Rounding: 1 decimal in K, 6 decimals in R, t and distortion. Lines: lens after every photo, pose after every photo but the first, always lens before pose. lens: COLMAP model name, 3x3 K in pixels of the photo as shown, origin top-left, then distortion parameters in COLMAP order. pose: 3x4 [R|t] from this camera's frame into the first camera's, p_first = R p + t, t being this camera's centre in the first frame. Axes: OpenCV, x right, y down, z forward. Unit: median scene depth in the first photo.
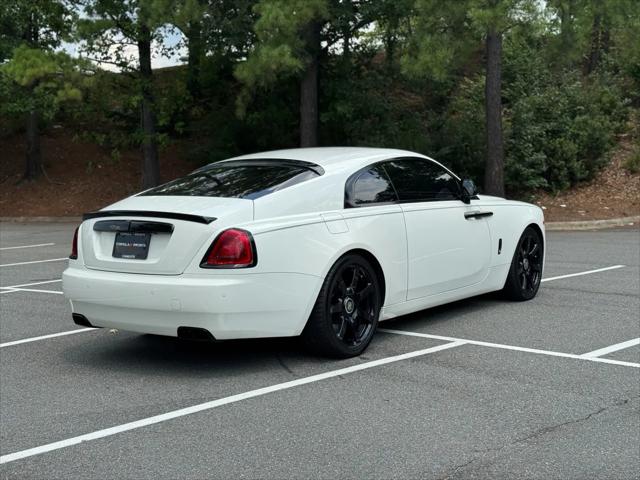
lens RADIAL K [[893.8, 0, 319.6], [0, 893.8, 239.1], [0, 0, 1]] dist [0.120344, 0.000000]
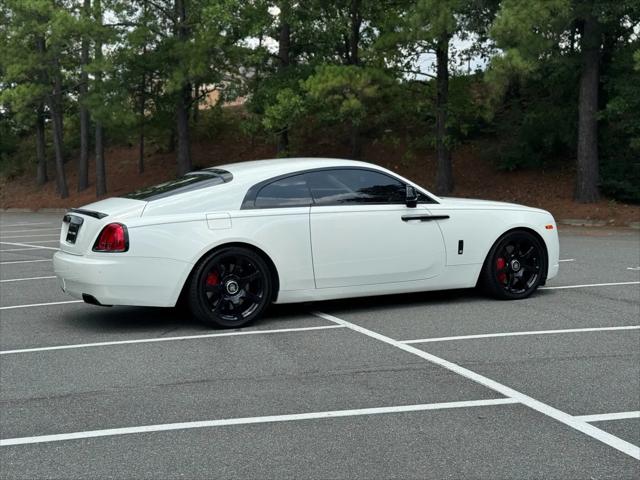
lens RADIAL K [[893.8, 0, 321.9], [0, 893.8, 241.6], [0, 0, 1]] dist [0.120344, 0.000000]
pose [[0.894385, 0.033881, -0.446012, 0.166805], [-0.030941, 0.999425, 0.013874, -0.002586], [0.446226, 0.001391, 0.894919, -0.014876]]
